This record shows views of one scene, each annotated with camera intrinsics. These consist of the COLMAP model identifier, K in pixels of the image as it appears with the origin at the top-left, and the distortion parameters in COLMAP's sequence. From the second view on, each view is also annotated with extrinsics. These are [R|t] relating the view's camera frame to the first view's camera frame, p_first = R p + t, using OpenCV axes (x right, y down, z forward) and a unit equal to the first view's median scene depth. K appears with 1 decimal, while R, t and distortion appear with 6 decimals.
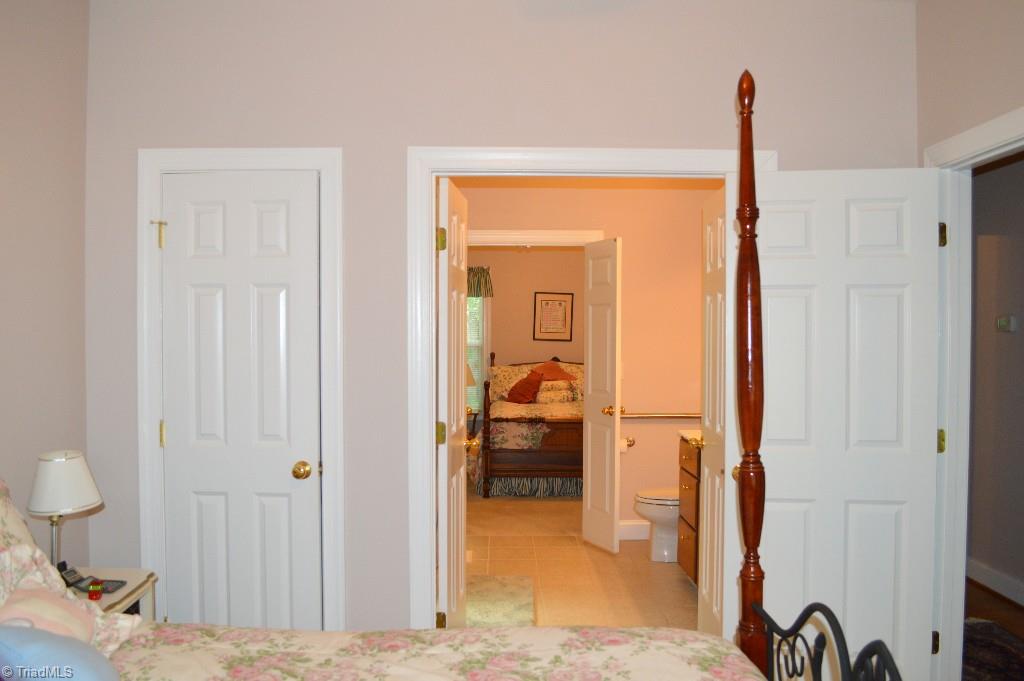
lens RADIAL K [[861.9, 0, 512.0], [0, 861.9, 340.5], [0, 0, 1]] dist [-0.080567, 0.003622]
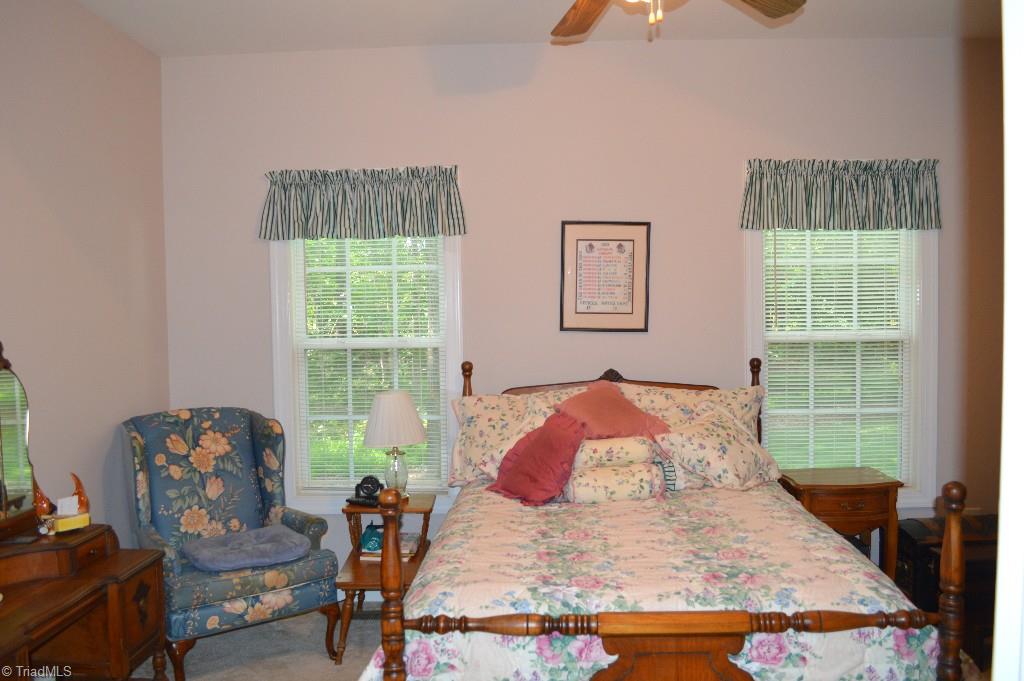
lens RADIAL K [[861.9, 0, 512.0], [0, 861.9, 340.5], [0, 0, 1]] dist [-0.080567, 0.003622]
pose [[0.999005, -0.017693, -0.040949, 0.019452], [0.018616, 0.999579, 0.022264, -0.006532], [0.040538, -0.023004, 0.998913, 0.598634]]
